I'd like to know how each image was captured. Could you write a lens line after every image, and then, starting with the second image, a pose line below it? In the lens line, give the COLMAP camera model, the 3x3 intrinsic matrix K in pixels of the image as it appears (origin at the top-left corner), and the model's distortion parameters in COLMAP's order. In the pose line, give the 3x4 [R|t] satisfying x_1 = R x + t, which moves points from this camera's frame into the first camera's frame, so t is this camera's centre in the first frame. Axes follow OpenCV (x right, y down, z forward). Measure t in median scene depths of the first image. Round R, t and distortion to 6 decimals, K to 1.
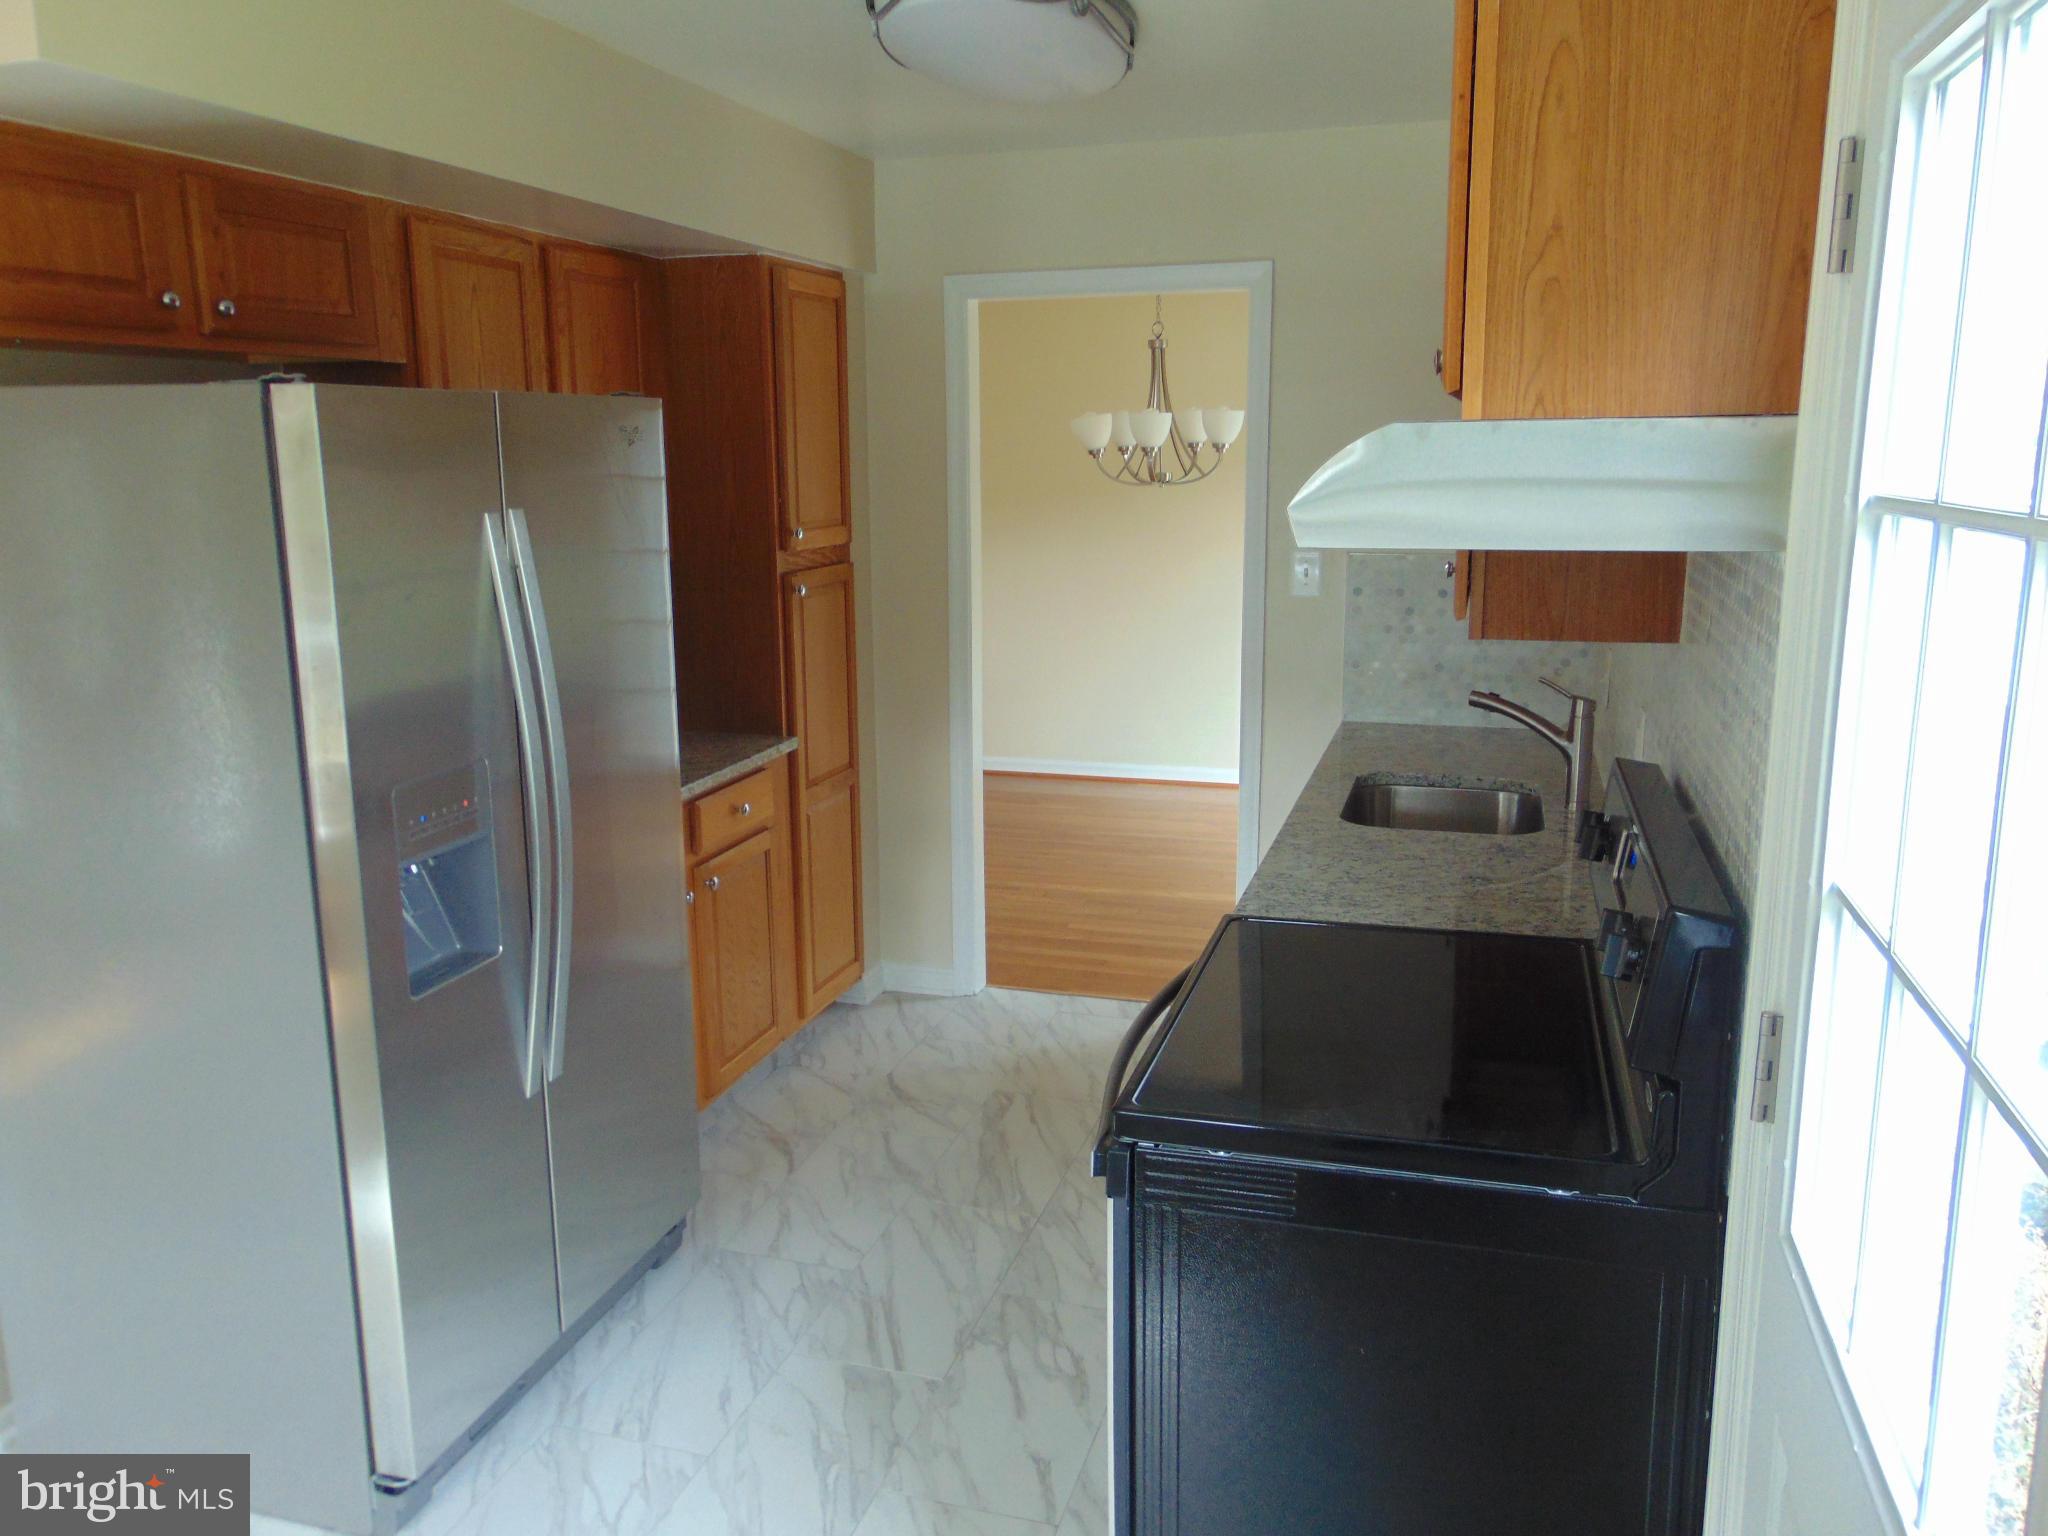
lens RADIAL K [[1519.6, 0, 1010.9], [0, 1519.6, 769.6], [0, 0, 1]] dist [-0.039259, 0.064308]
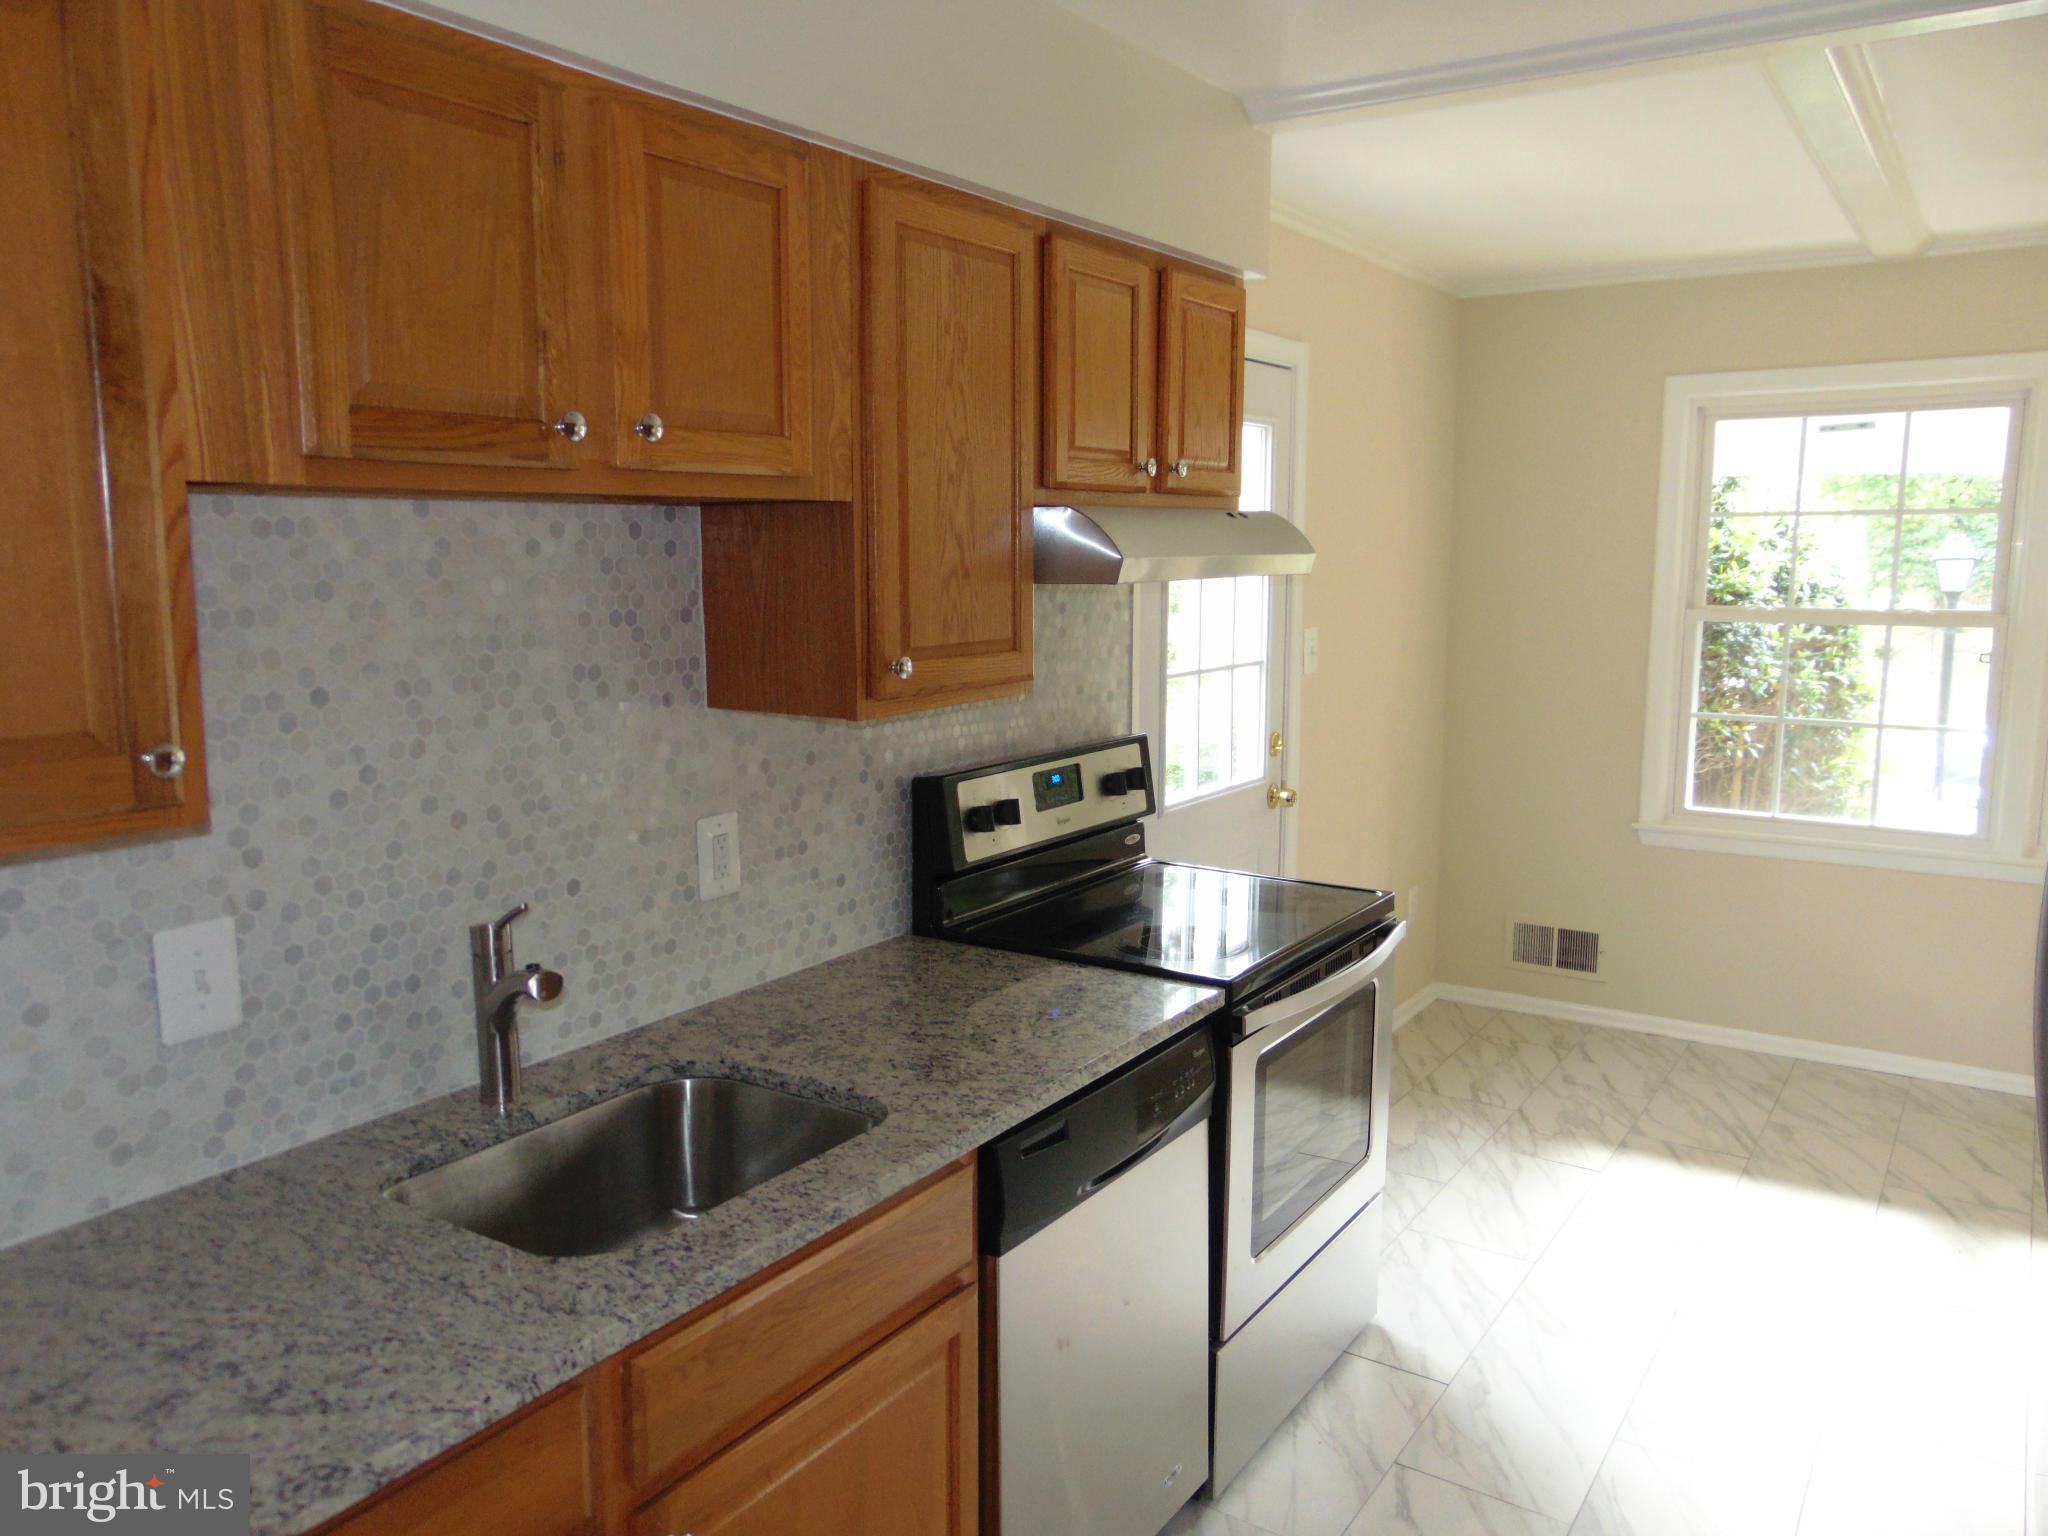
lens RADIAL K [[1519.6, 0, 1010.9], [0, 1519.6, 769.6], [0, 0, 1]] dist [-0.039259, 0.064308]
pose [[-0.959235, -0.027935, 0.281224, 0.003307], [0.071871, 0.938272, 0.338348, -0.371788], [-0.273316, 0.344768, -0.898016, 1.832160]]
